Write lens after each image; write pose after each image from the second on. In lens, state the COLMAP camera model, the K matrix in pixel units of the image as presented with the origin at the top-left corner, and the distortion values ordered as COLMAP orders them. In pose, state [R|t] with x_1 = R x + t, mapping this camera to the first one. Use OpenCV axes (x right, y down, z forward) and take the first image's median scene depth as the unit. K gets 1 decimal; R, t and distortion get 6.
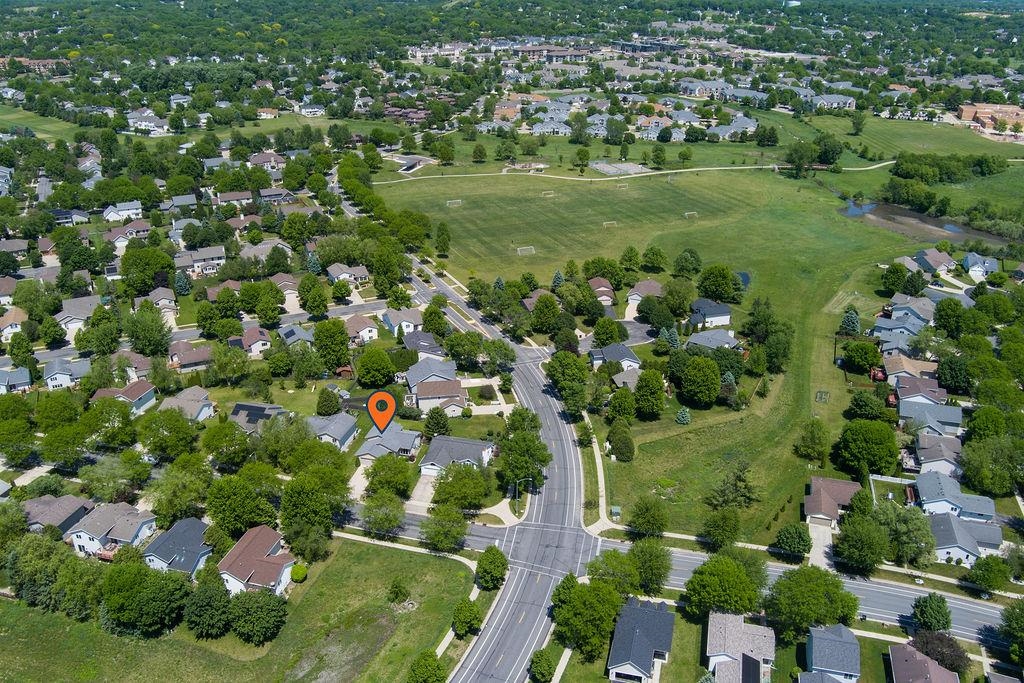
lens RADIAL K [[827.3, 0, 512.0], [0, 827.3, 341.5], [0, 0, 1]] dist [-0.057555, 0.005161]
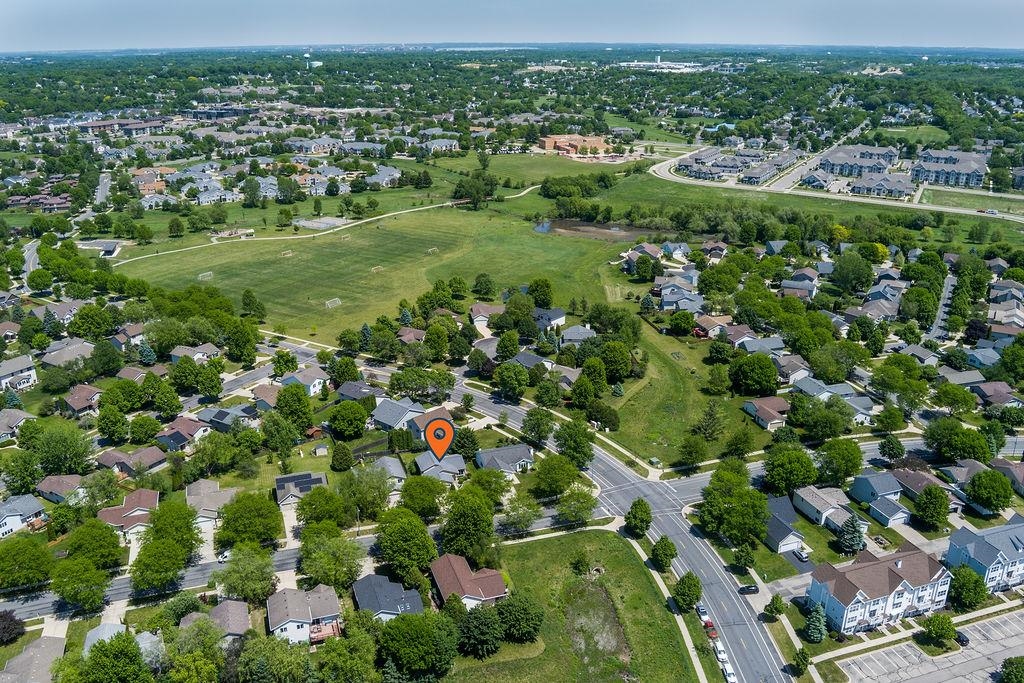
lens RADIAL K [[827.3, 0, 512.0], [0, 827.3, 341.5], [0, 0, 1]] dist [-0.057555, 0.005161]
pose [[0.837270, -0.199562, 0.509071, -0.500237], [0.234095, 0.972206, -0.003900, -0.010629], [-0.494144, 0.122436, 0.860716, 0.016577]]
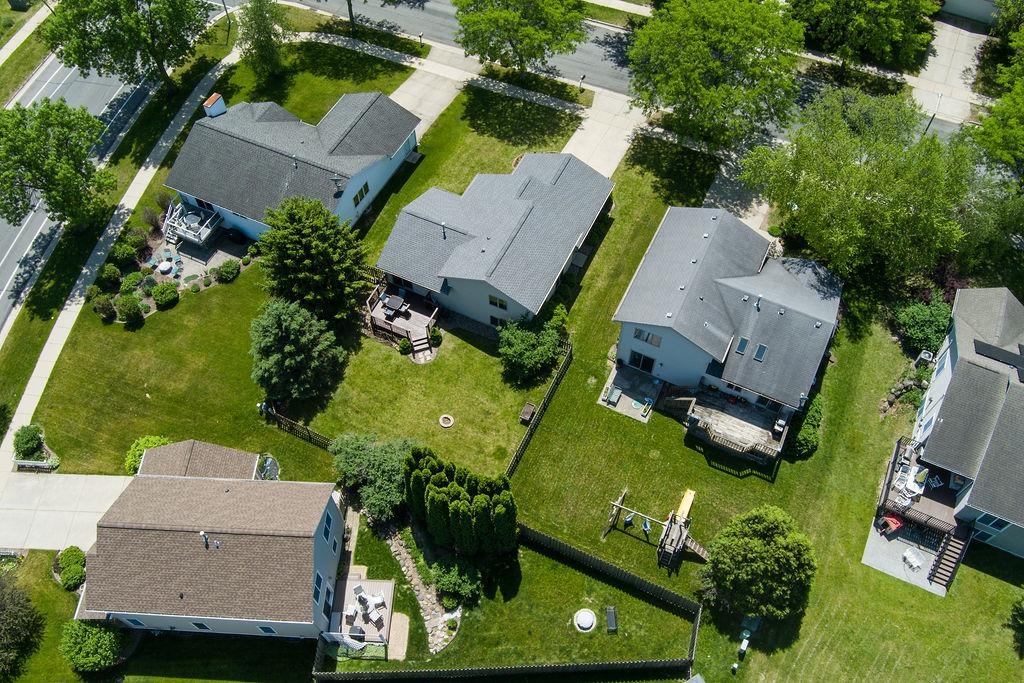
lens RADIAL K [[827.3, 0, 512.0], [0, 827.3, 341.5], [0, 0, 1]] dist [-0.057555, 0.005161]
pose [[-0.979955, -0.165957, 0.110213, -0.164518], [0.084025, 0.157303, 0.983969, -0.131673], [-0.180634, 0.973506, -0.140206, 0.925222]]
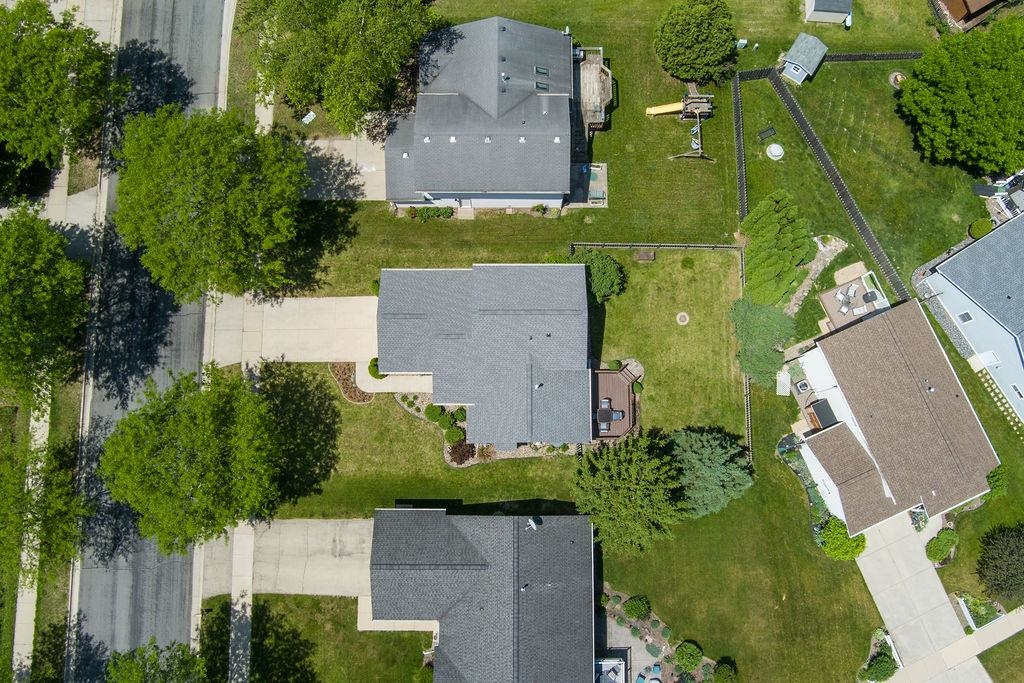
lens RADIAL K [[827.3, 0, 512.0], [0, 827.3, 341.5], [0, 0, 1]] dist [-0.057555, 0.005161]
pose [[0.245732, 0.953900, -0.172309, -0.088713], [-0.397732, 0.261328, 0.879498, -0.106171], [0.883983, -0.147588, 0.443613, 0.759905]]
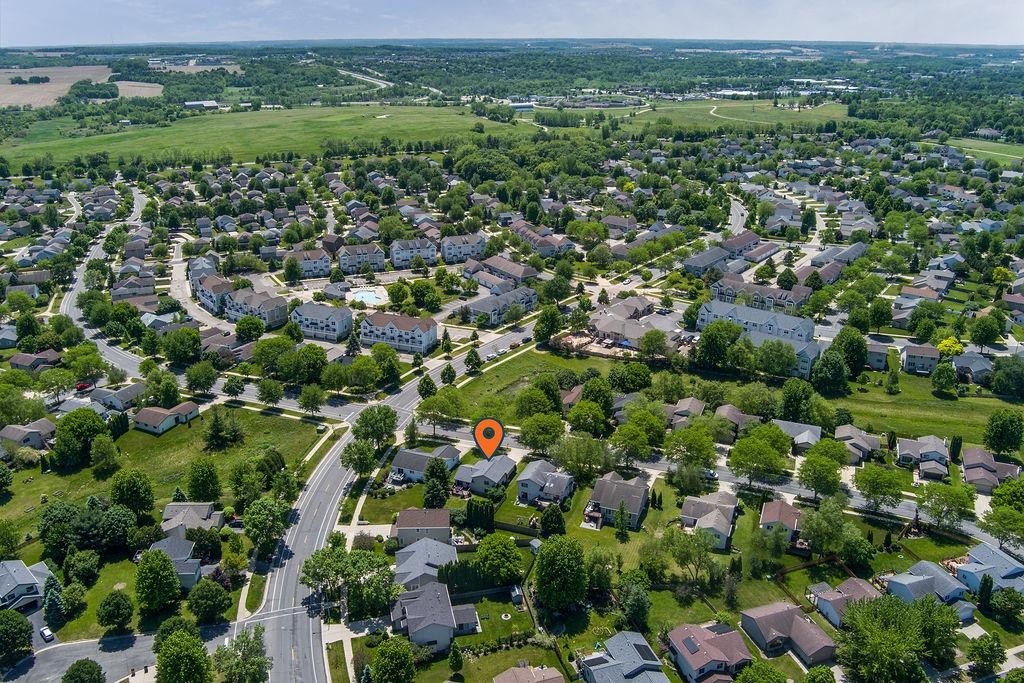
lens RADIAL K [[827.3, 0, 512.0], [0, 827.3, 341.5], [0, 0, 1]] dist [-0.057555, 0.005161]
pose [[-0.991260, -0.051206, 0.121582, -0.260132], [0.049108, 0.712145, 0.700313, -0.632183], [-0.122444, 0.700162, -0.703406, 1.395118]]
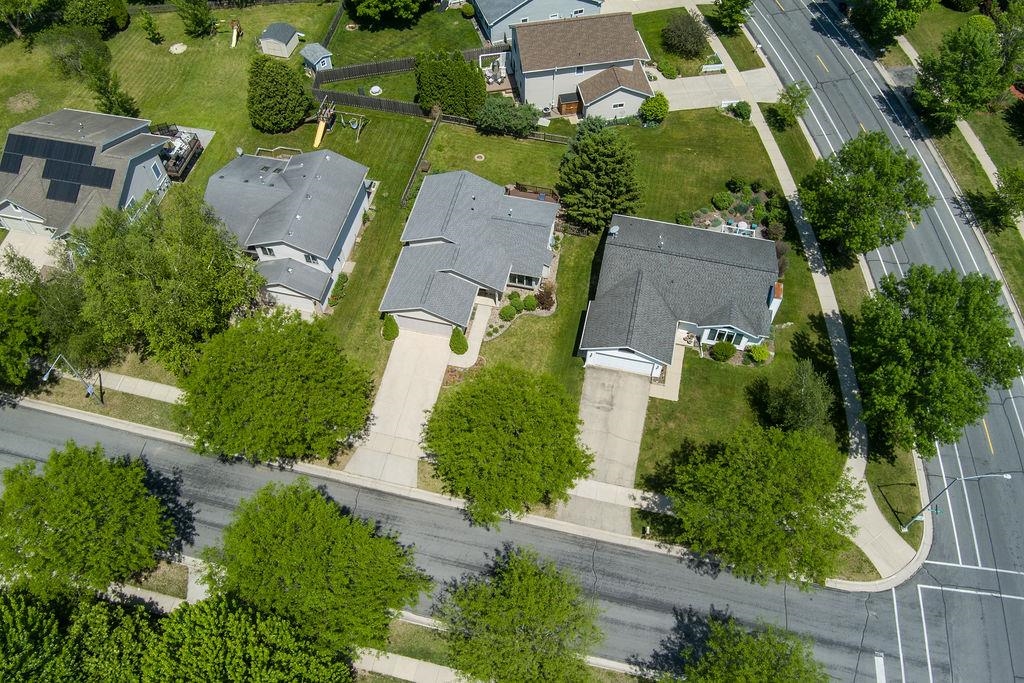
lens RADIAL K [[827.3, 0, 512.0], [0, 827.3, 341.5], [0, 0, 1]] dist [-0.057555, 0.005161]
pose [[0.999638, -0.026014, 0.006794, -0.116894], [0.018362, 0.845125, 0.534253, -0.023687], [-0.019640, -0.533935, 0.845298, 0.595026]]
